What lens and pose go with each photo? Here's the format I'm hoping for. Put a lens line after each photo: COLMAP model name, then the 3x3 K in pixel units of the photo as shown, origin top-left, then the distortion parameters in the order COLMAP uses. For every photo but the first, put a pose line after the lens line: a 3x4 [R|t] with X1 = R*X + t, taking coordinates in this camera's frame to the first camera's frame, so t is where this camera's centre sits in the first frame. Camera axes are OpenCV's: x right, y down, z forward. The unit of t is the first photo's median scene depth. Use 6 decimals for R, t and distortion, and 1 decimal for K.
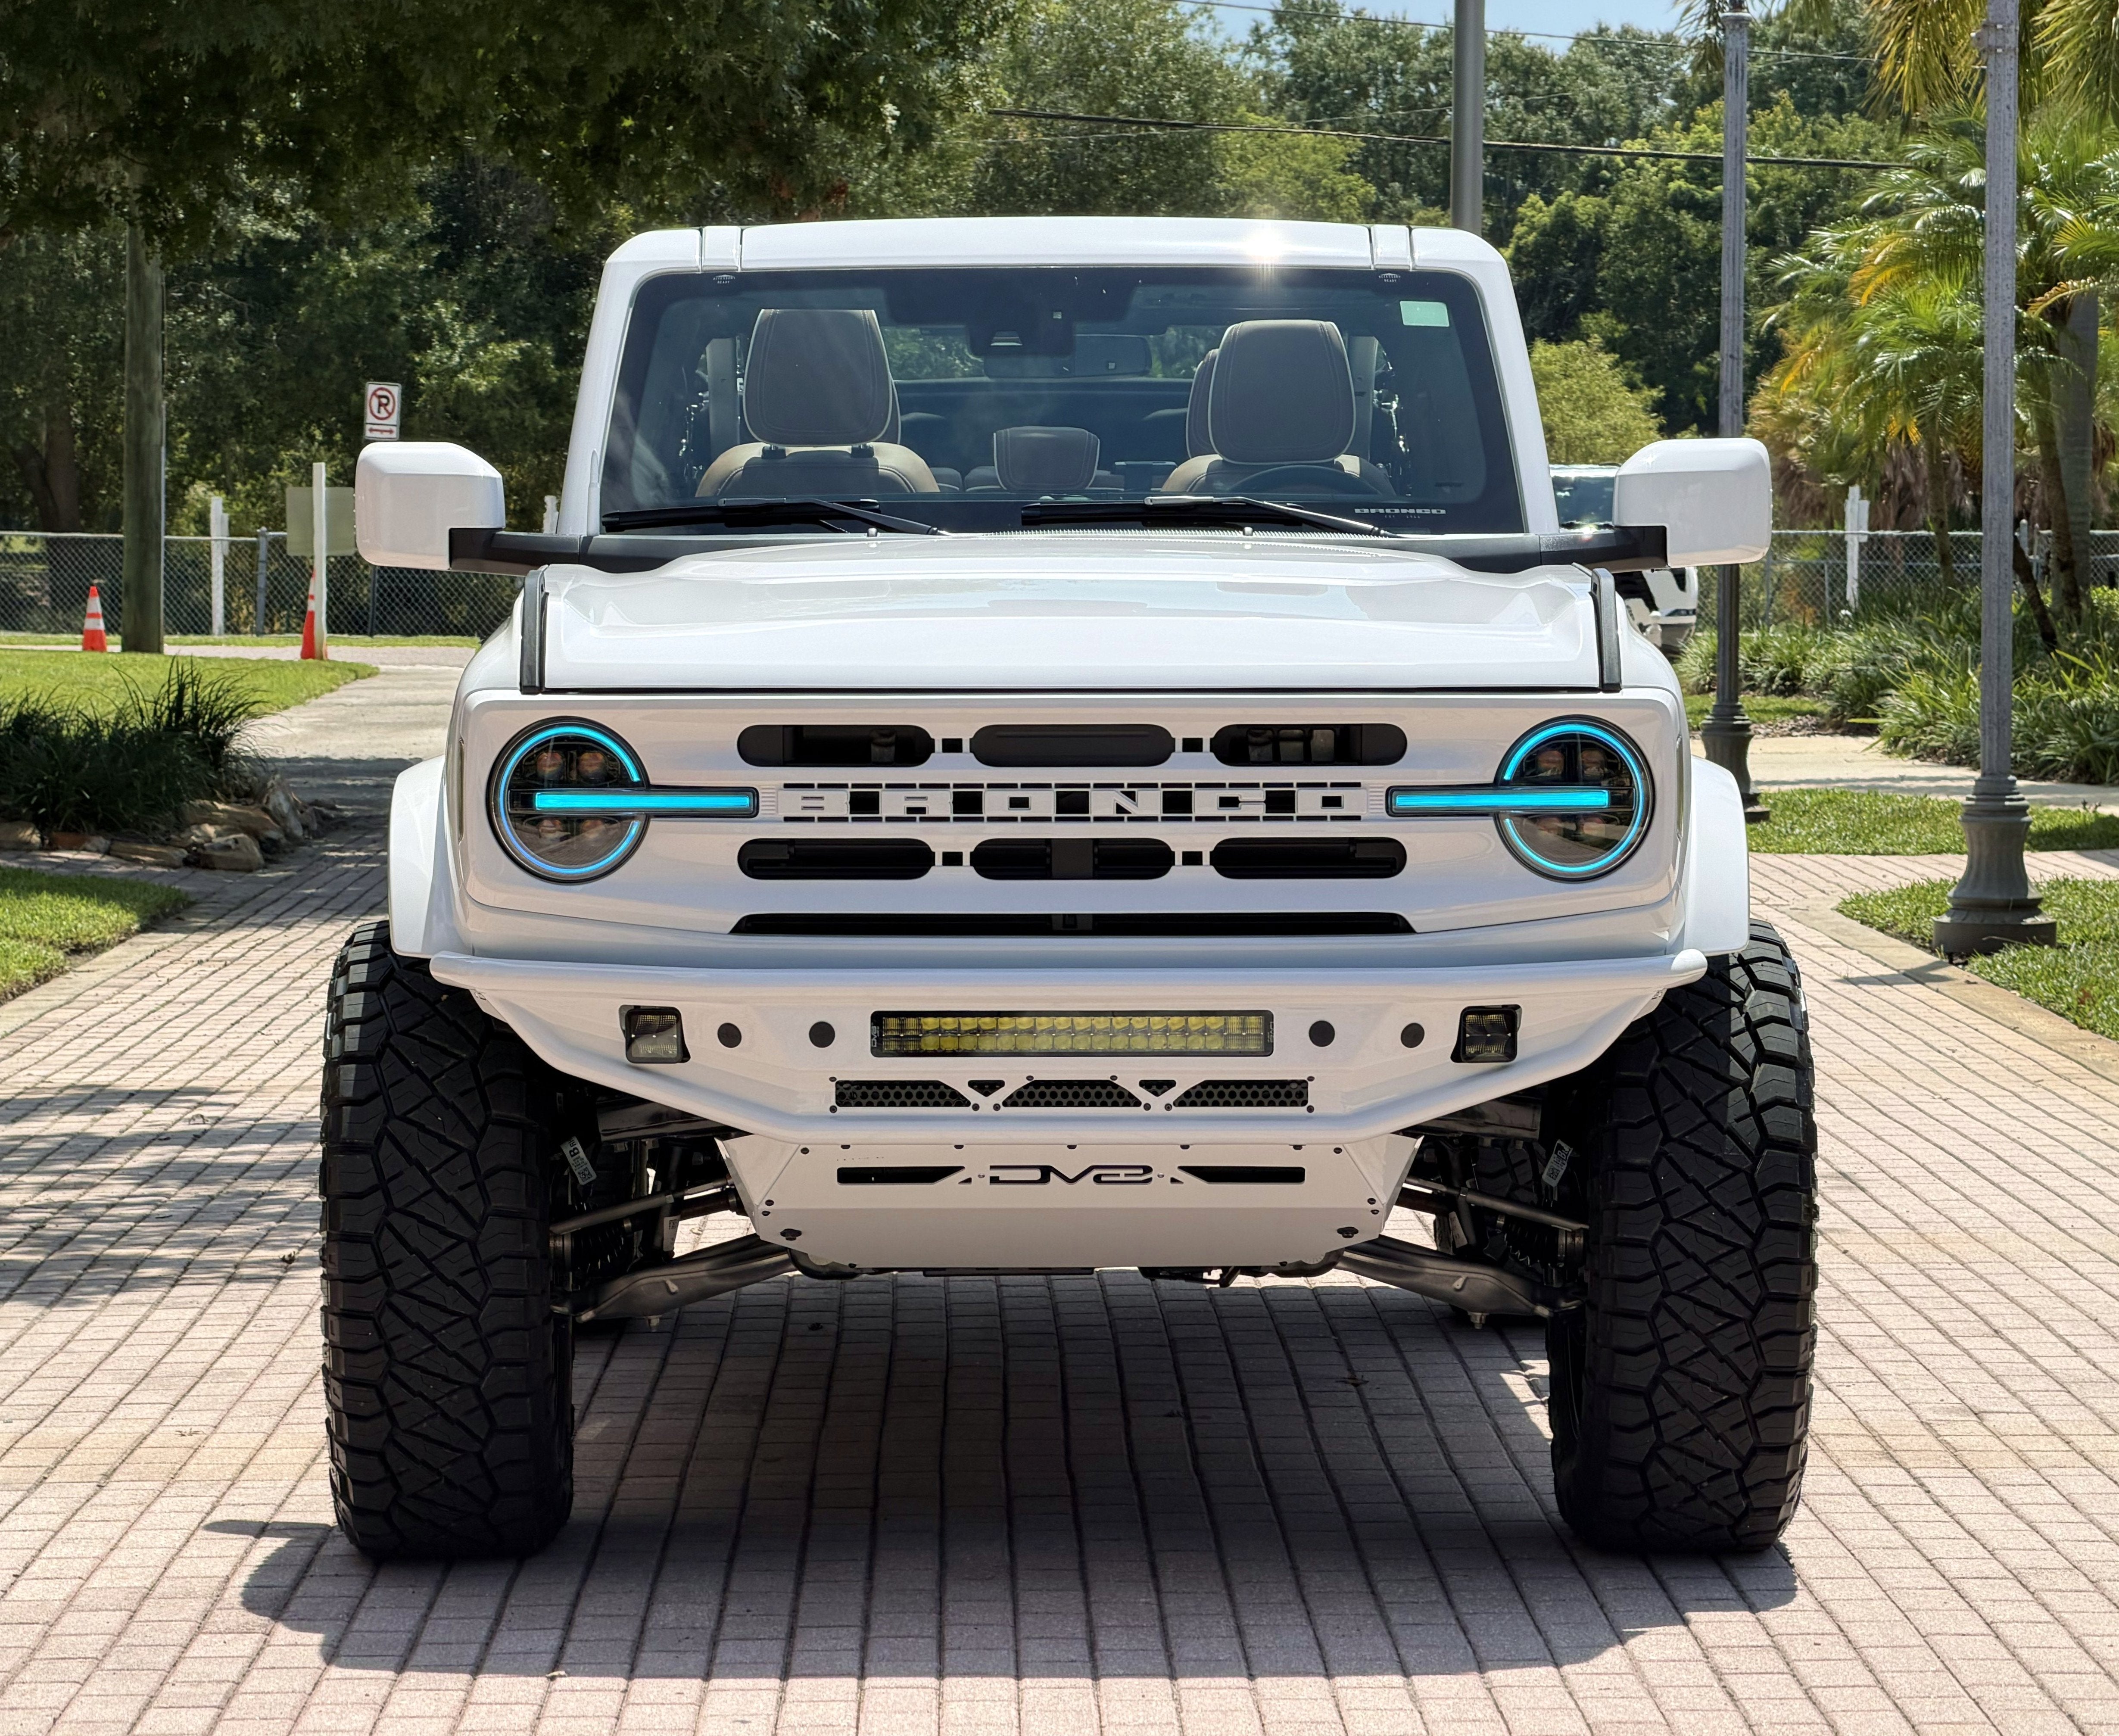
lens RADIAL K [[7607.4, 0, 1067.6], [0, 7607.4, 778.3], [0, 0, 1]] dist [0.143458, 0.873864]
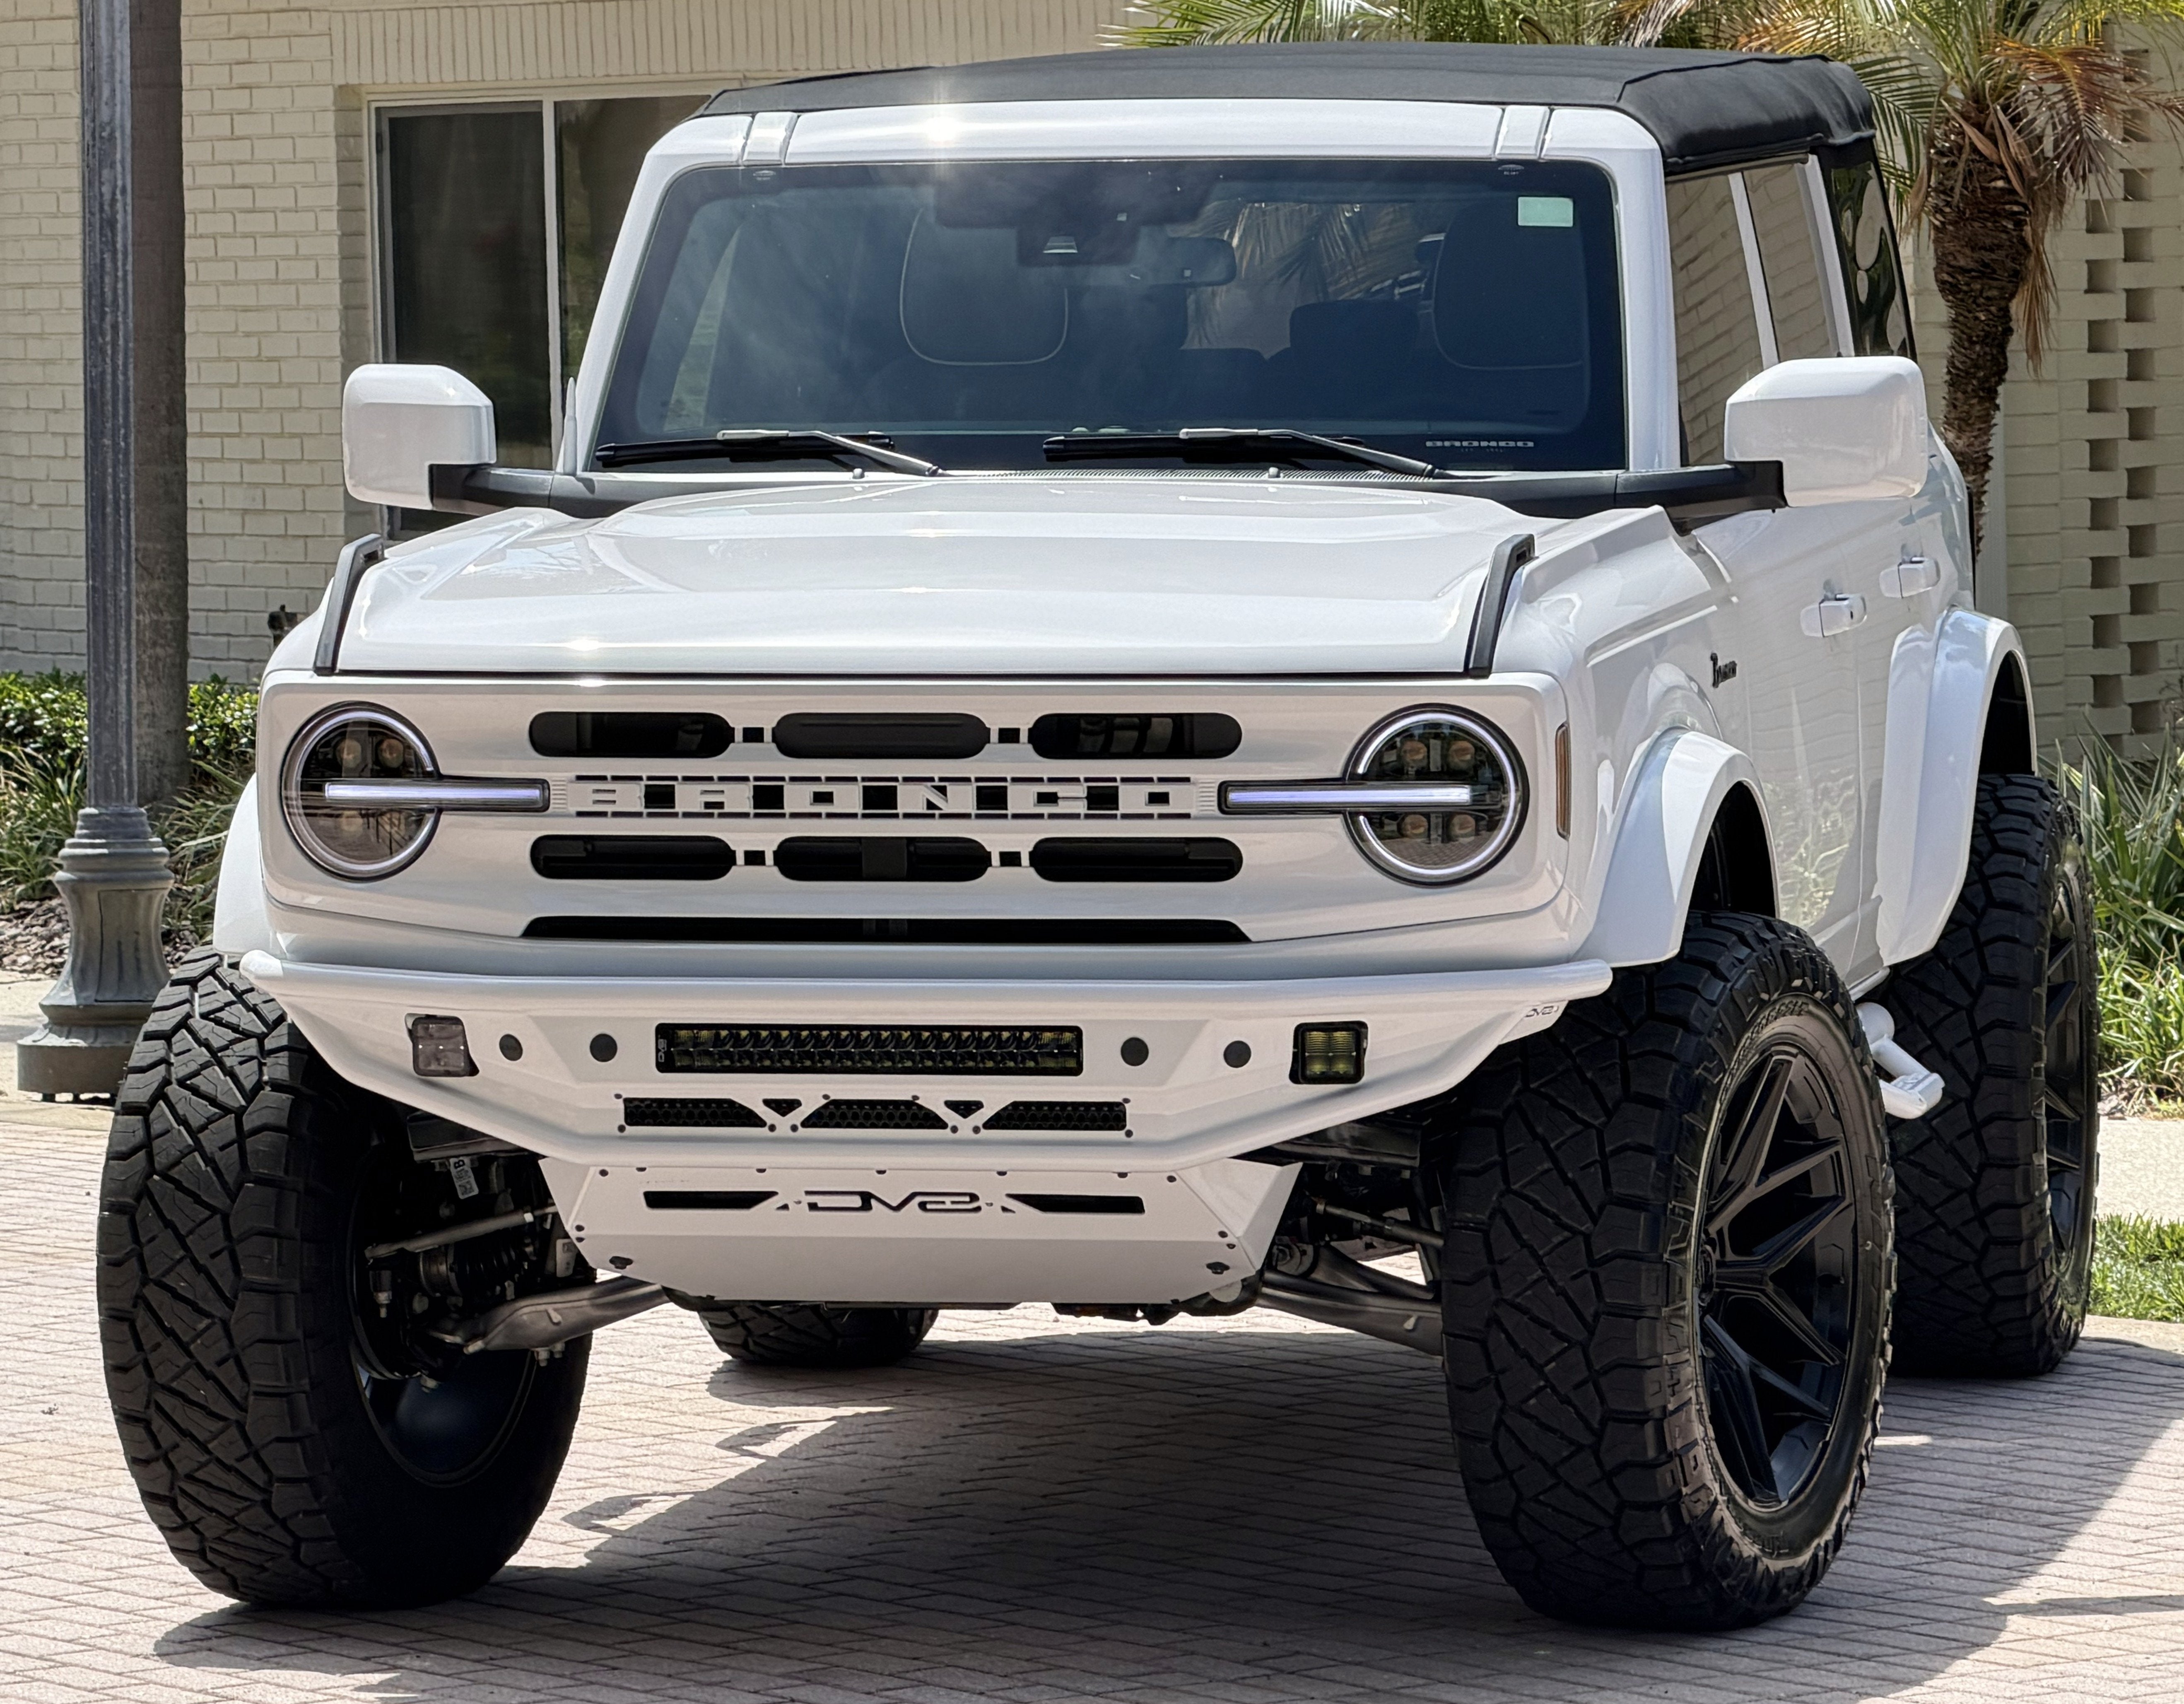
lens RADIAL K [[11636.8, 0, 1092.0], [0, 11636.8, 852.0], [0, 0, 1]] dist [0.486380, -12.489407]
pose [[0.977889, 0.006358, -0.209029, 0.319361], [0.000099, 0.999524, 0.030865, -0.033634], [0.209126, -0.030203, 0.977422, -0.368356]]
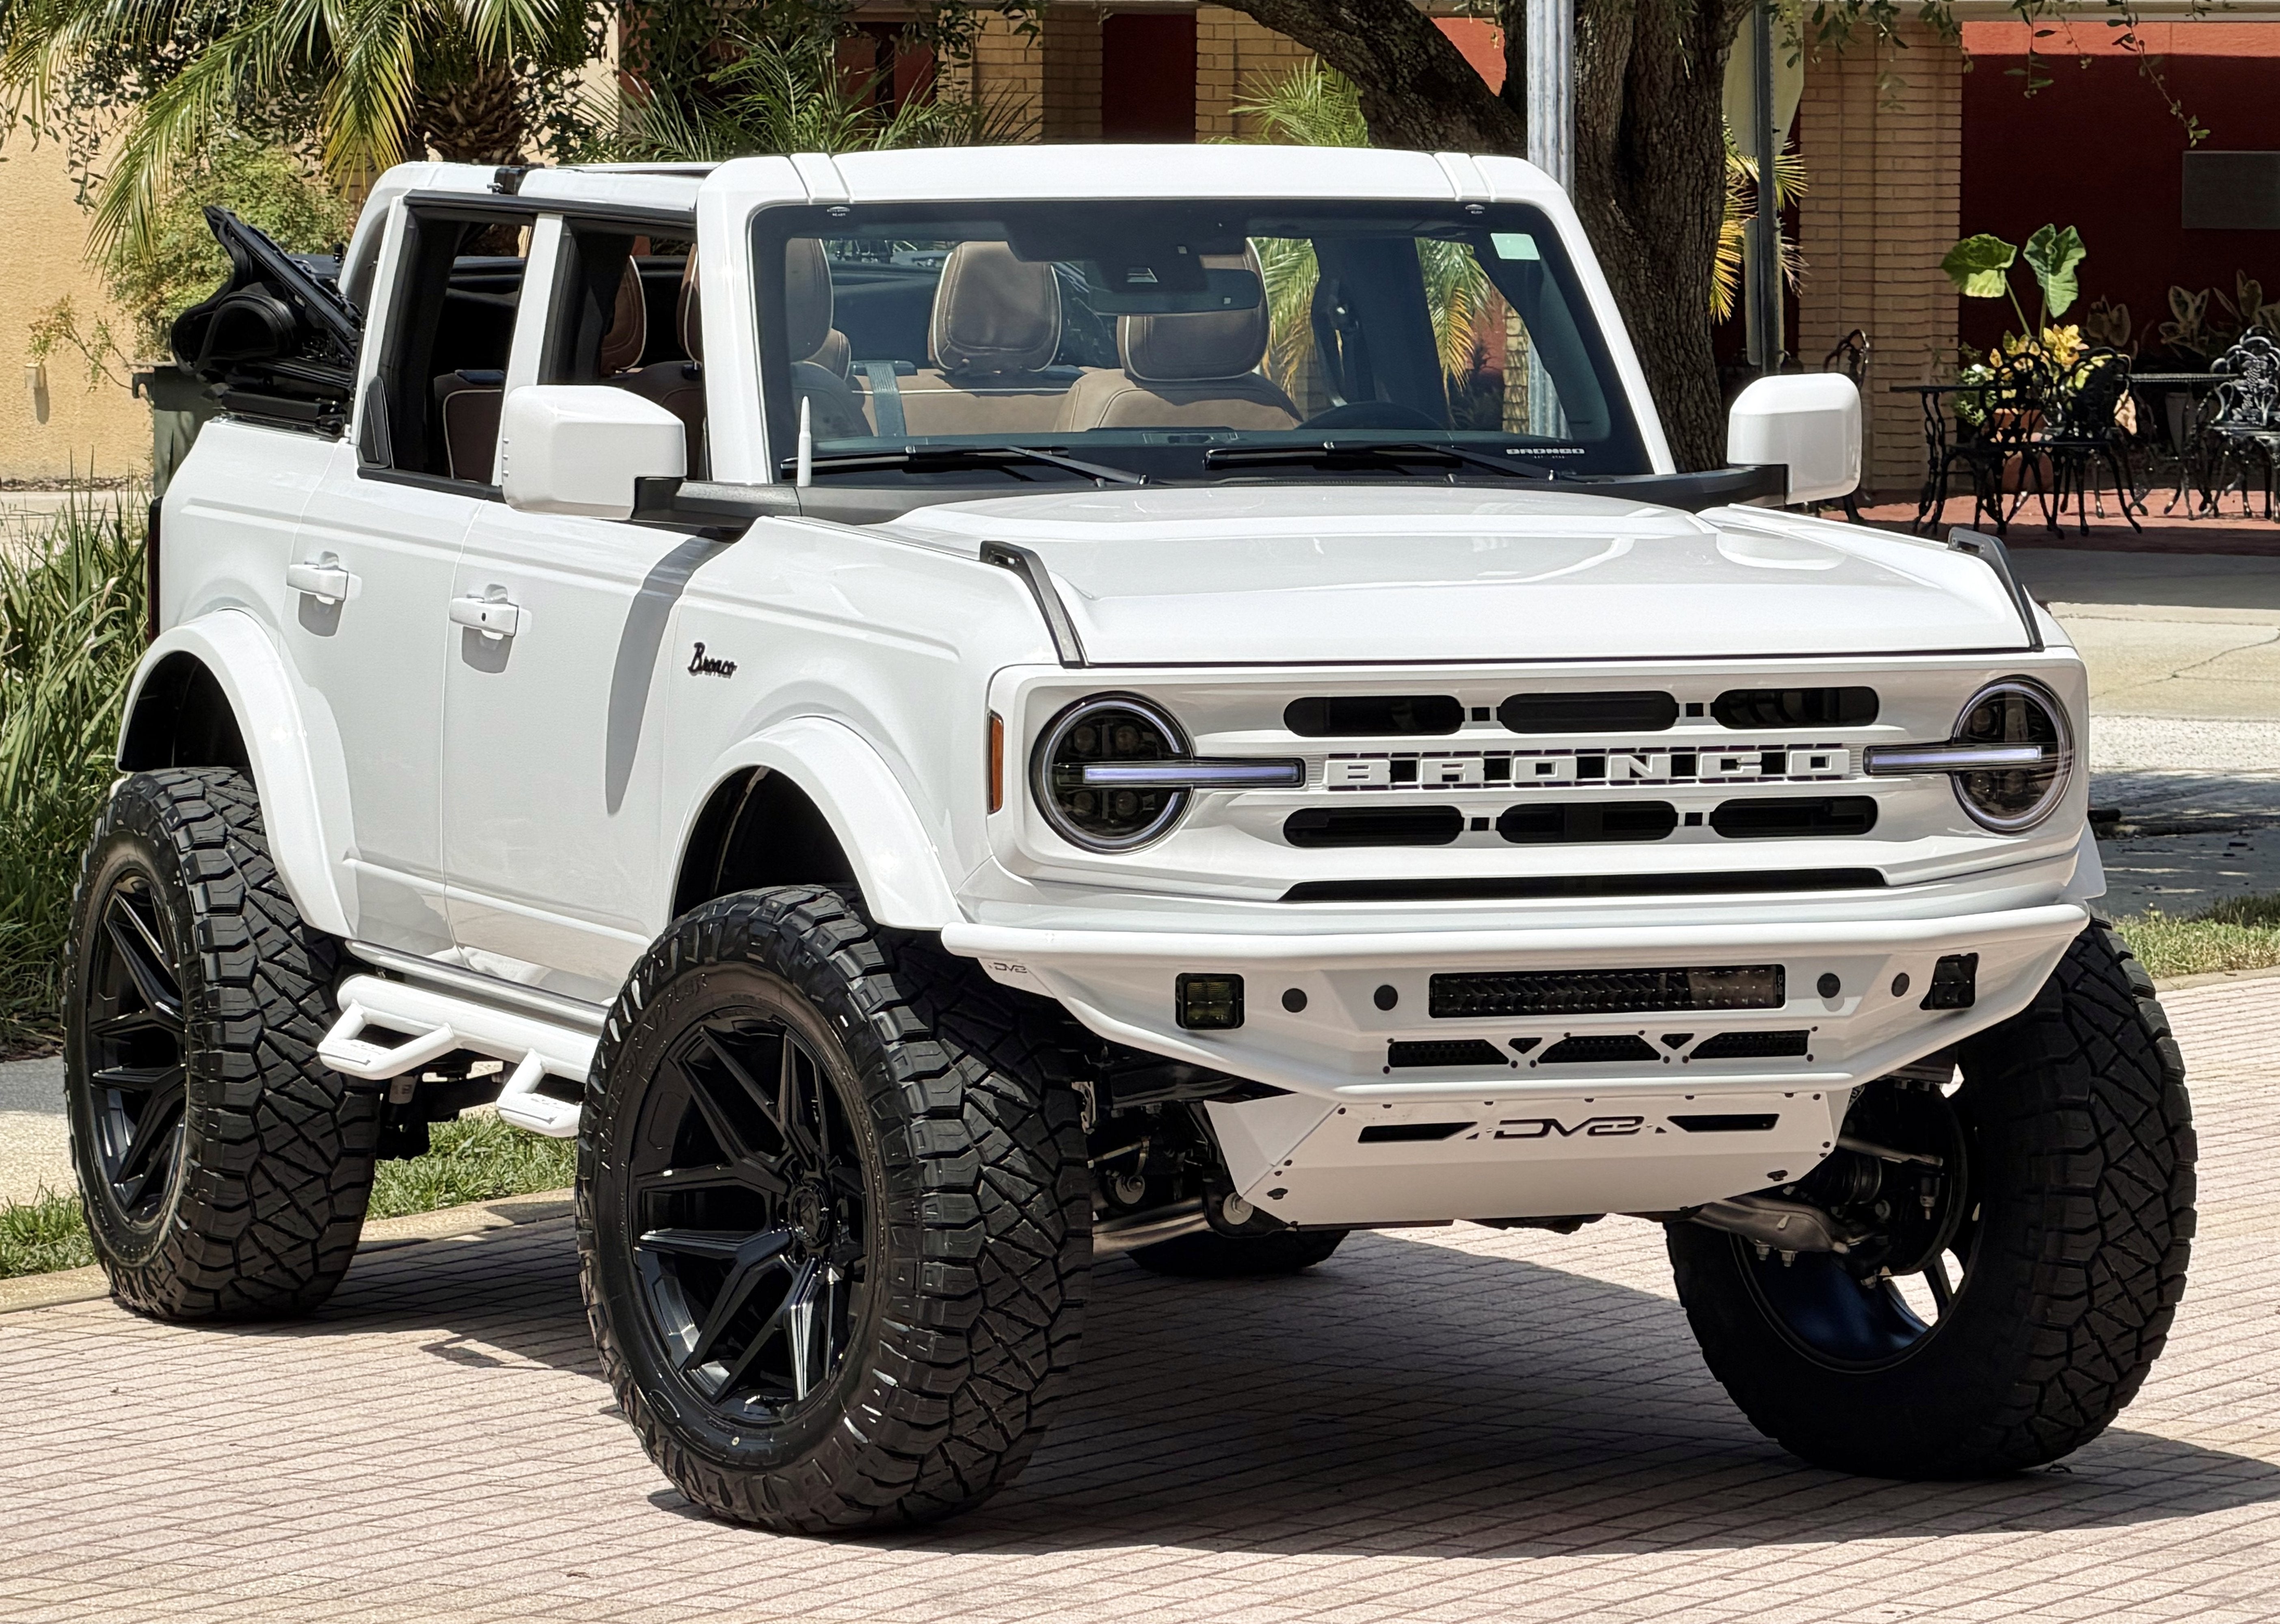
lens RADIAL K [[11776.4, 0, 1089.2], [0, 11776.4, 632.6], [0, 0, 1]] dist [0.134602, 16.050942]
pose [[0.937413, -0.013630, 0.347952, -0.618729], [0.009715, 0.999868, 0.012994, -0.036492], [-0.348083, -0.008800, 0.937422, -0.474522]]
